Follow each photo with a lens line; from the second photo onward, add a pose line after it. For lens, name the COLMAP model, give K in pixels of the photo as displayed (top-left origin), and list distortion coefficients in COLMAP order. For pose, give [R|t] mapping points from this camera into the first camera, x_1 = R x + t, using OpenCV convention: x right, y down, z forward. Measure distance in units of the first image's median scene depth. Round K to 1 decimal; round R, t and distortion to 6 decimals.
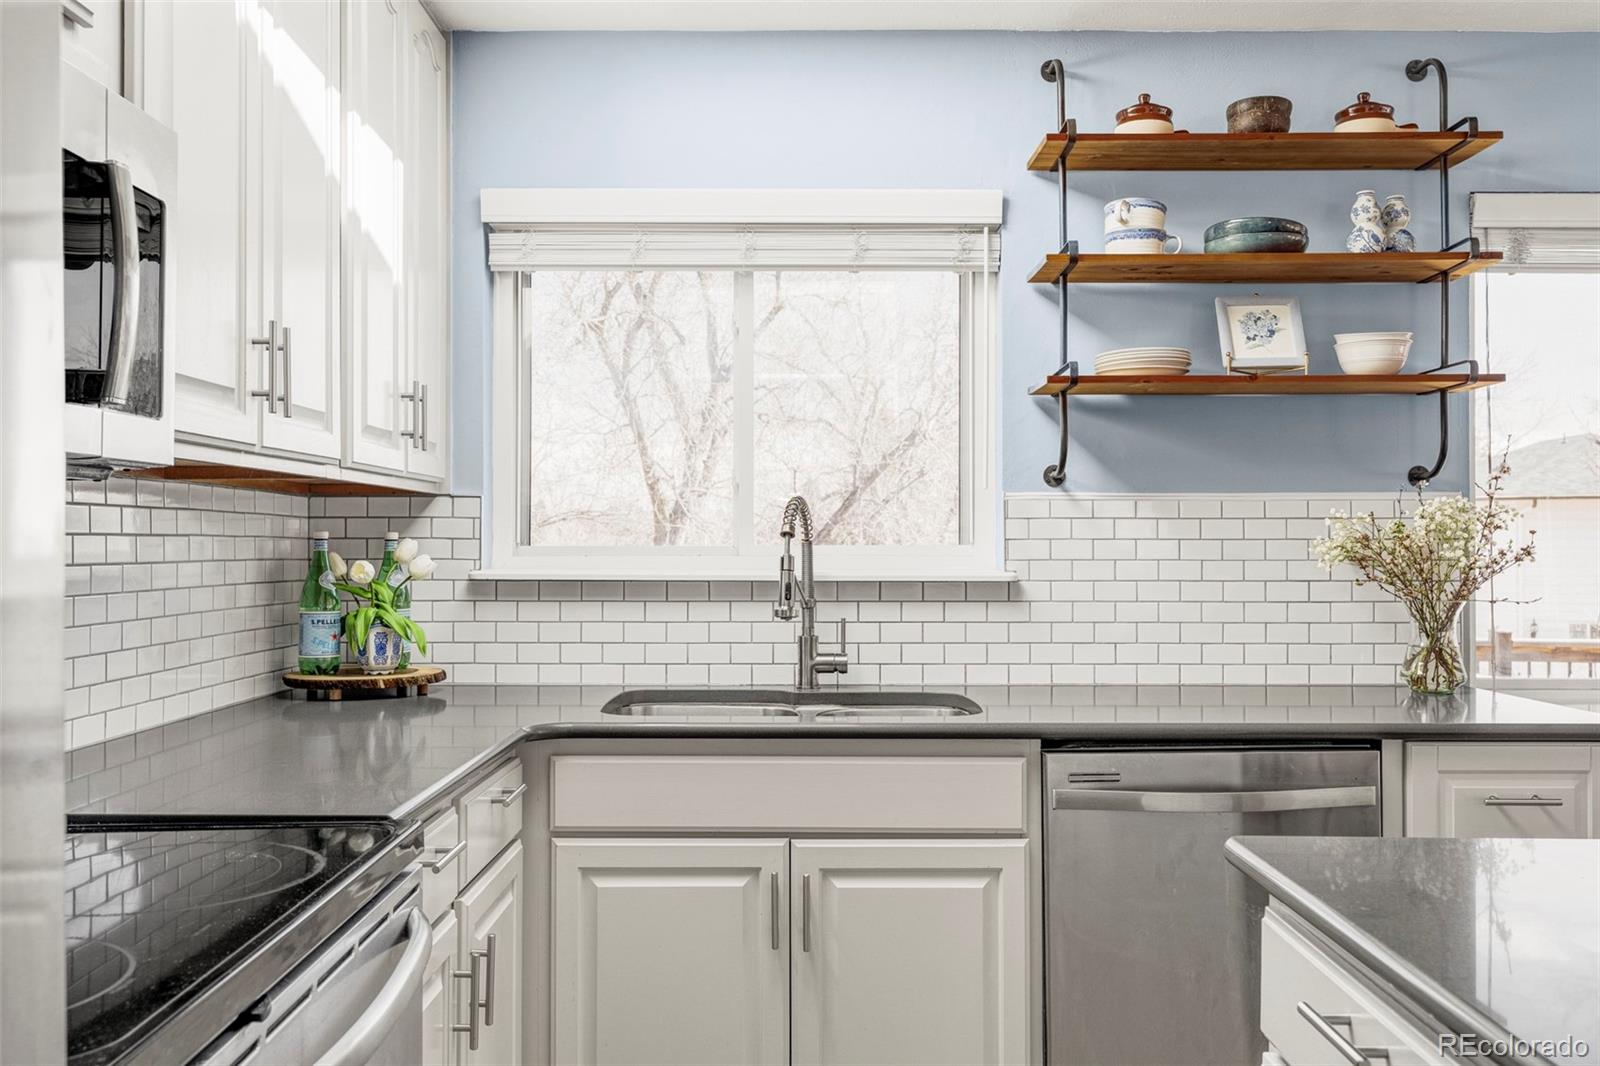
lens RADIAL K [[1325.6, 0, 794.7], [0, 1325.6, 538.8], [0, 0, 1]] dist [-0.002807, -0.000689]
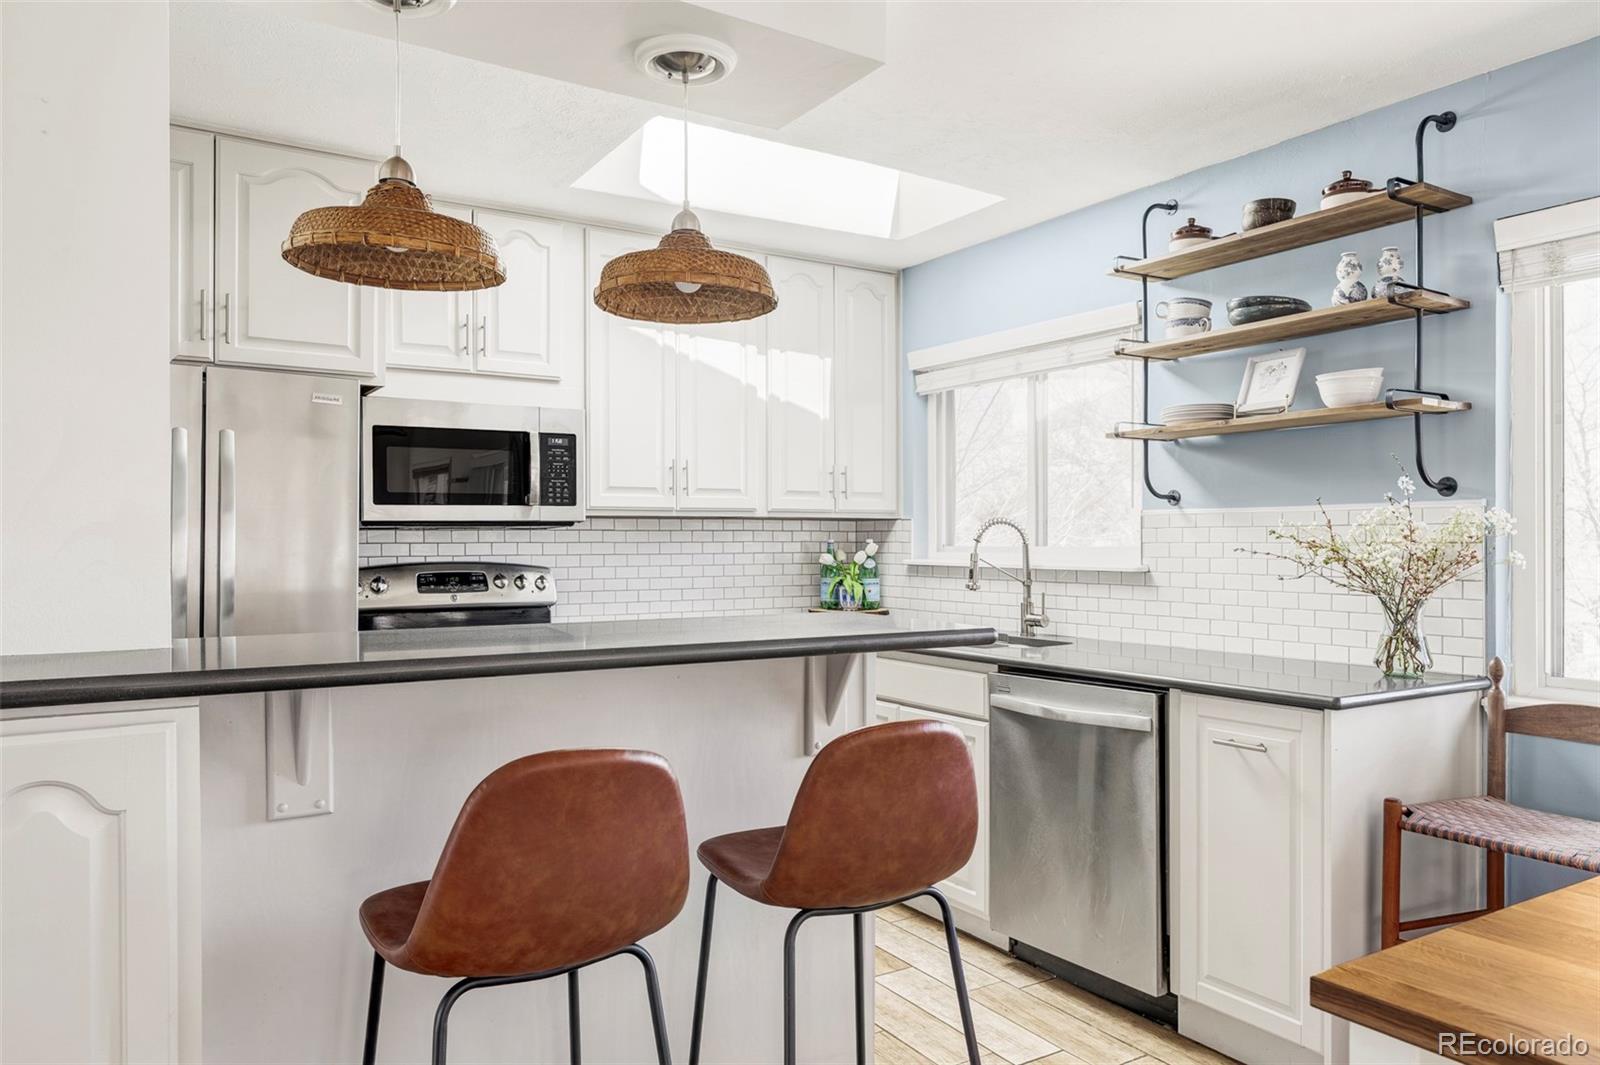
lens RADIAL K [[1090.4, 0, 777.5], [0, 1090.4, 542.2], [0, 0, 1]] dist [-0.005041, 0.000853]
pose [[0.534076, -0.000026, -0.845437, 0.950548], [0.003945, 0.999989, 0.002461, -0.004590], [0.845428, -0.004650, 0.534070, 0.033902]]
